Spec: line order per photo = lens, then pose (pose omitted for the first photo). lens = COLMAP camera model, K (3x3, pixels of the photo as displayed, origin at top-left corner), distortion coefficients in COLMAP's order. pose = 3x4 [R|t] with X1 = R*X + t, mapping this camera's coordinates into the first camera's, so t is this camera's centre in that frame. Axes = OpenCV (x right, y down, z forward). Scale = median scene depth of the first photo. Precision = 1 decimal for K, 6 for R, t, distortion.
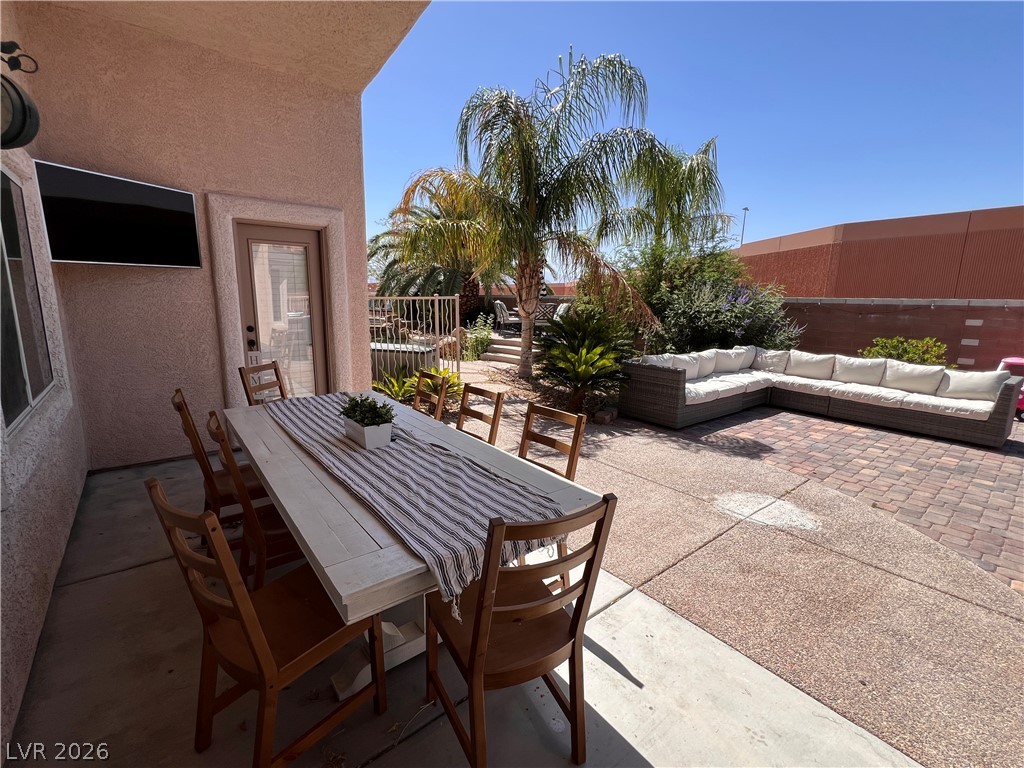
lens RADIAL K [[450.6, 0, 507.6], [0, 450.6, 380.3], [0, 0, 1]] dist [-0.002607, 0.001636]
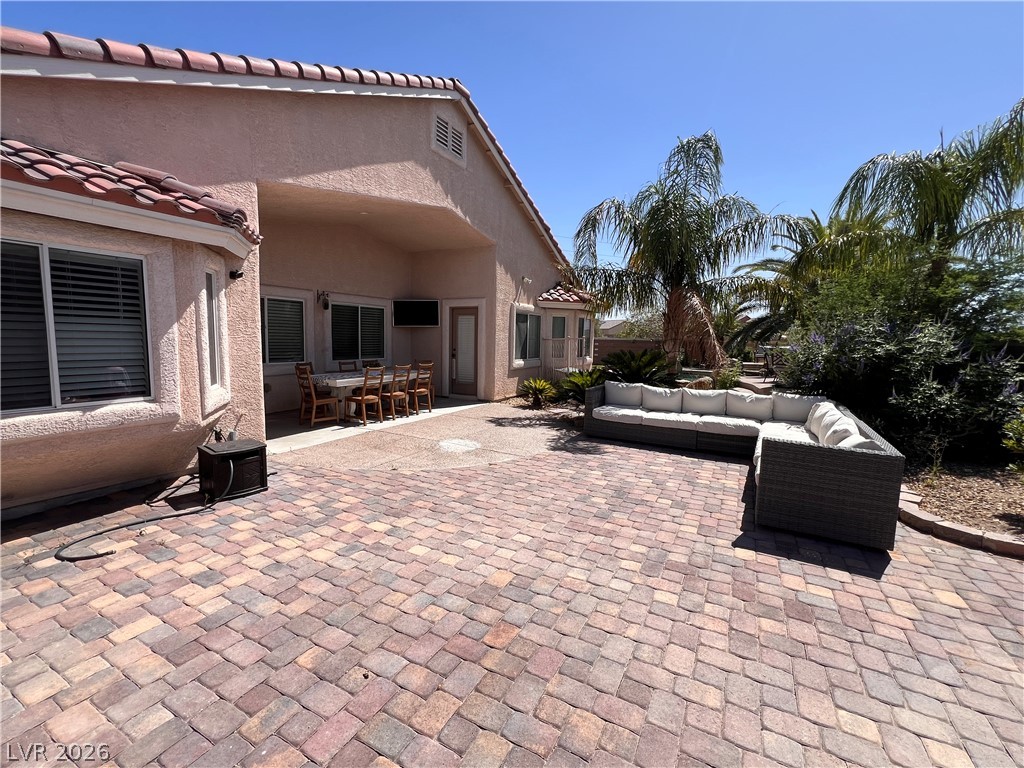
lens RADIAL K [[450.6, 0, 506.1], [0, 450.6, 380.8], [0, 0, 1]] dist [-0.002607, 0.001636]
pose [[0.384634, 0.077709, -0.919792, 1.559028], [-0.180031, 0.983630, 0.007818, -0.015563], [0.905343, 0.162584, 0.392328, 0.275081]]
